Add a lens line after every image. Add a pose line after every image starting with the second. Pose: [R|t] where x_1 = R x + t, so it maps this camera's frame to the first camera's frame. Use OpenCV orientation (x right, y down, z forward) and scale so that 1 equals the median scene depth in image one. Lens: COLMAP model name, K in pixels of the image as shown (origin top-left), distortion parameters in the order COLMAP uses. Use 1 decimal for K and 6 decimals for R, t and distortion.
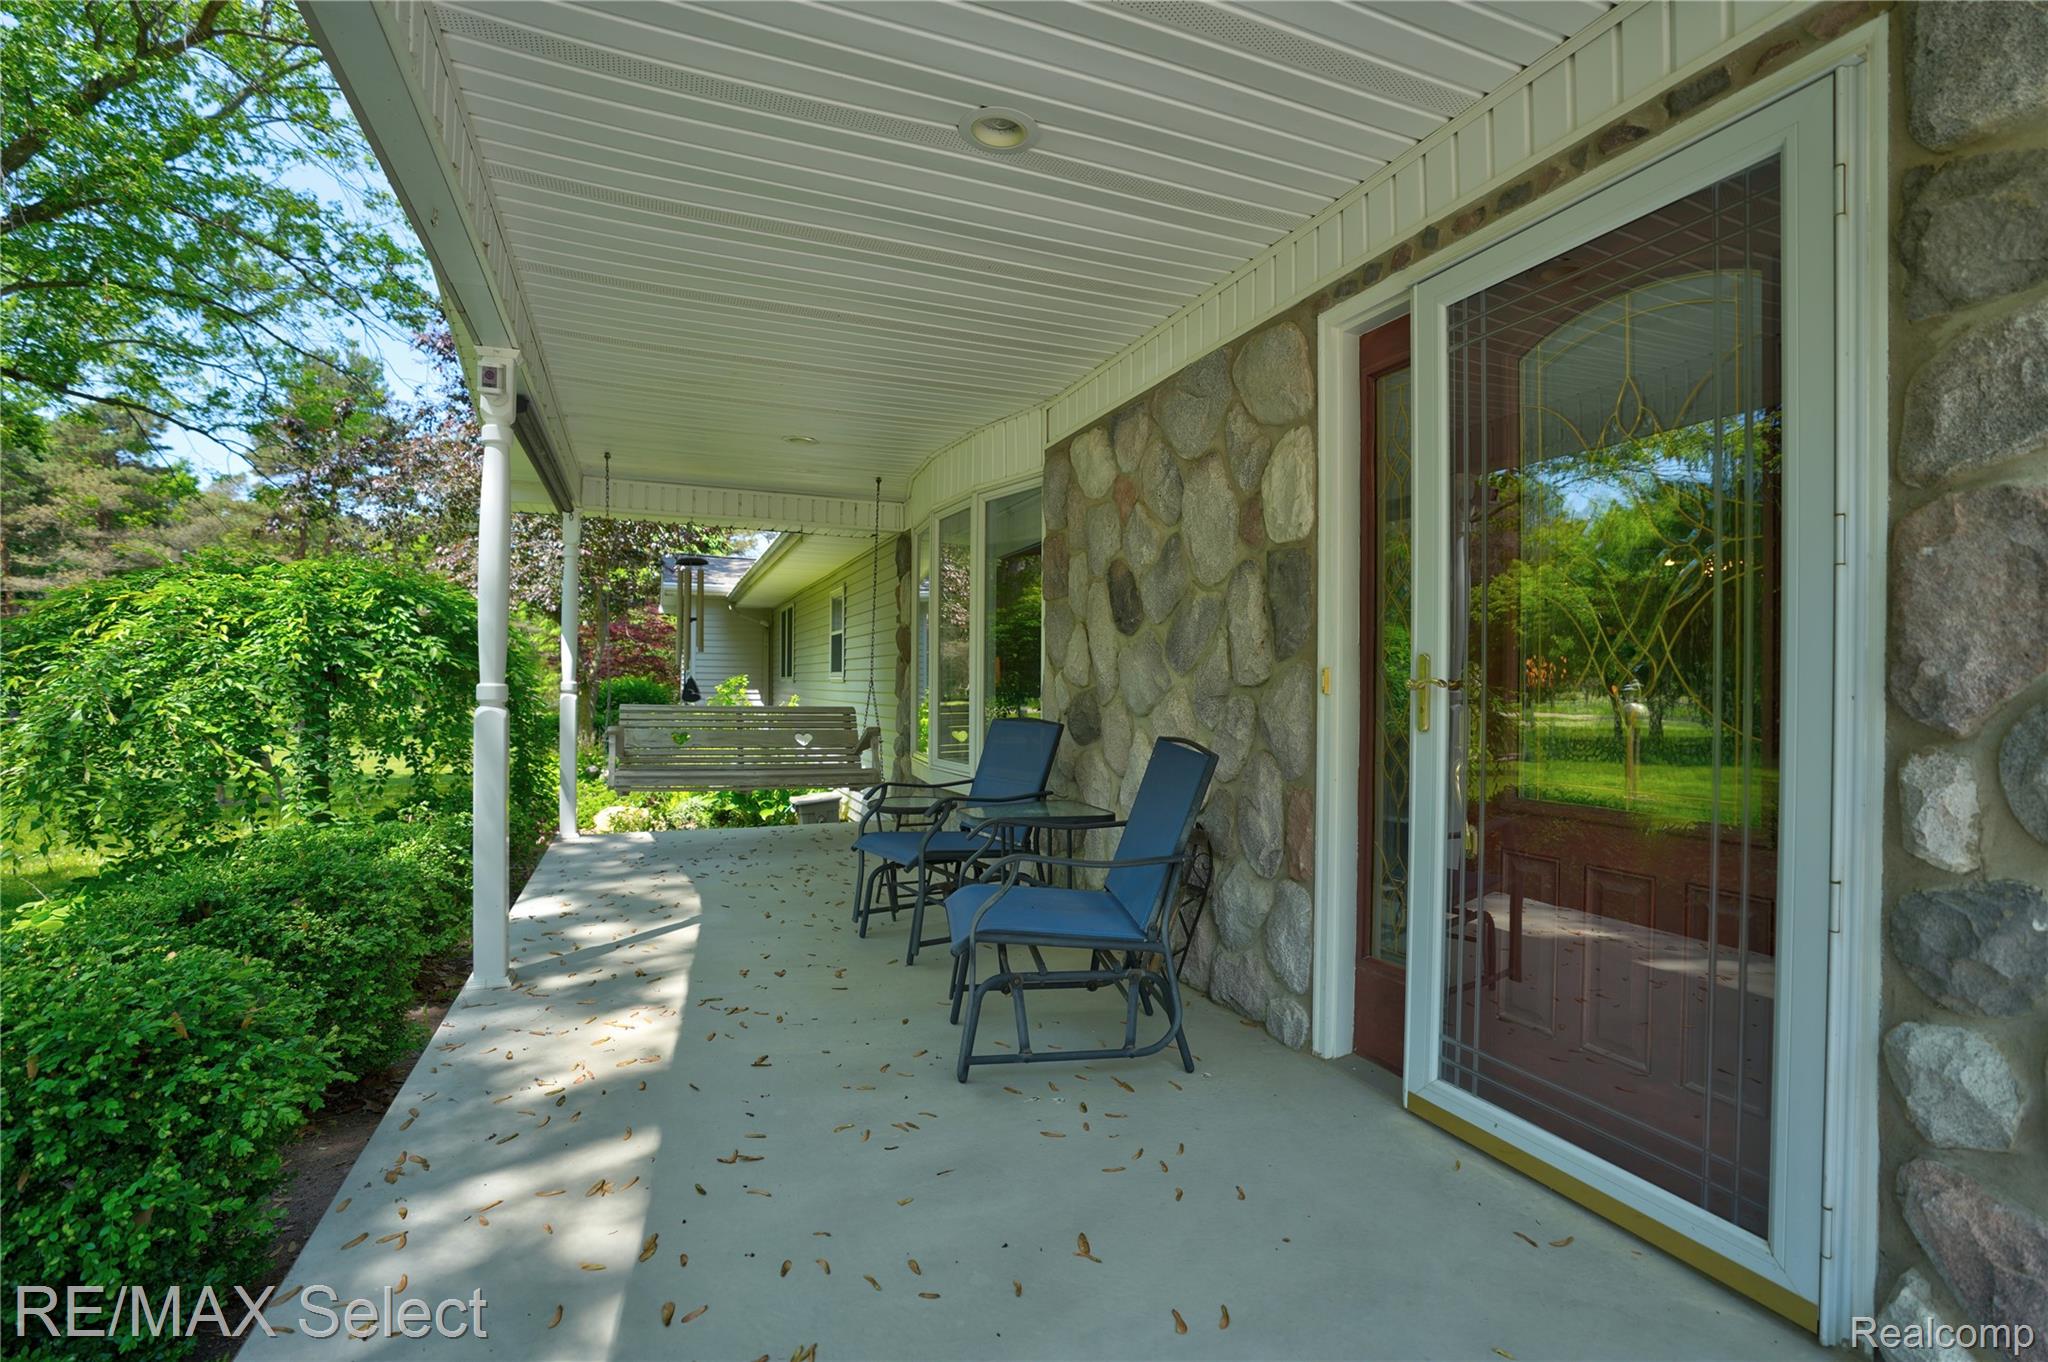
lens RADIAL K [[921.8, 0, 1016.6], [0, 921.8, 684.0], [0, 0, 1]] dist [-0.034526, 0.000202]
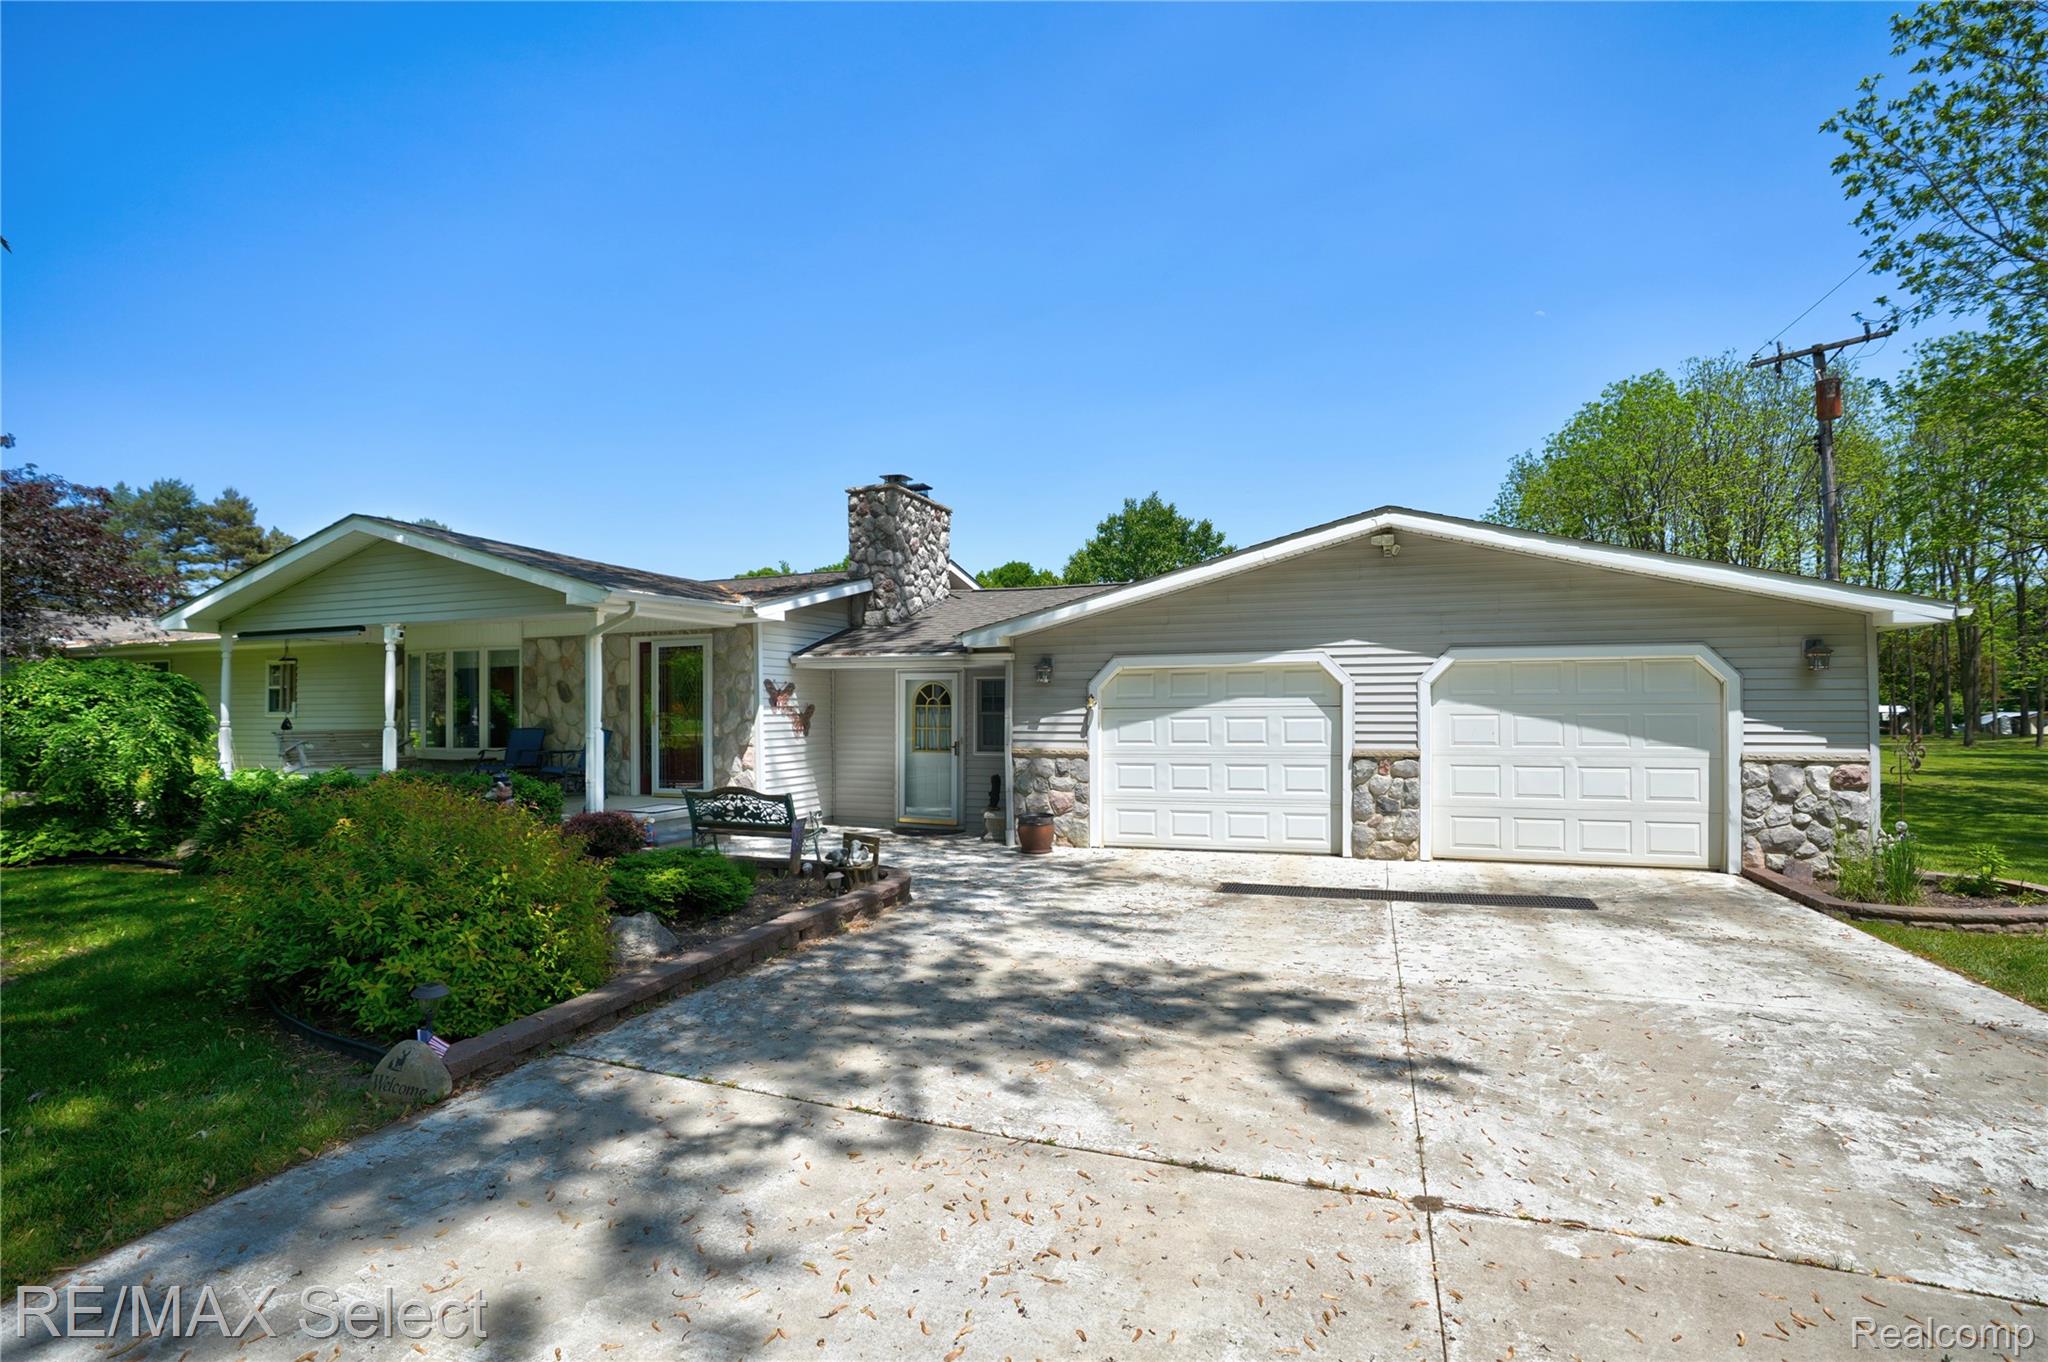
lens RADIAL K [[956.3, 0, 1029.8], [0, 956.3, 672.3], [0, 0, 1]] dist [-0.036918, 0.000919]
pose [[0.655065, 0.008797, 0.755521, -1.900614], [0.014865, 0.999589, -0.024528, -0.072604], [-0.755426, 0.027299, 0.654665, -3.525733]]
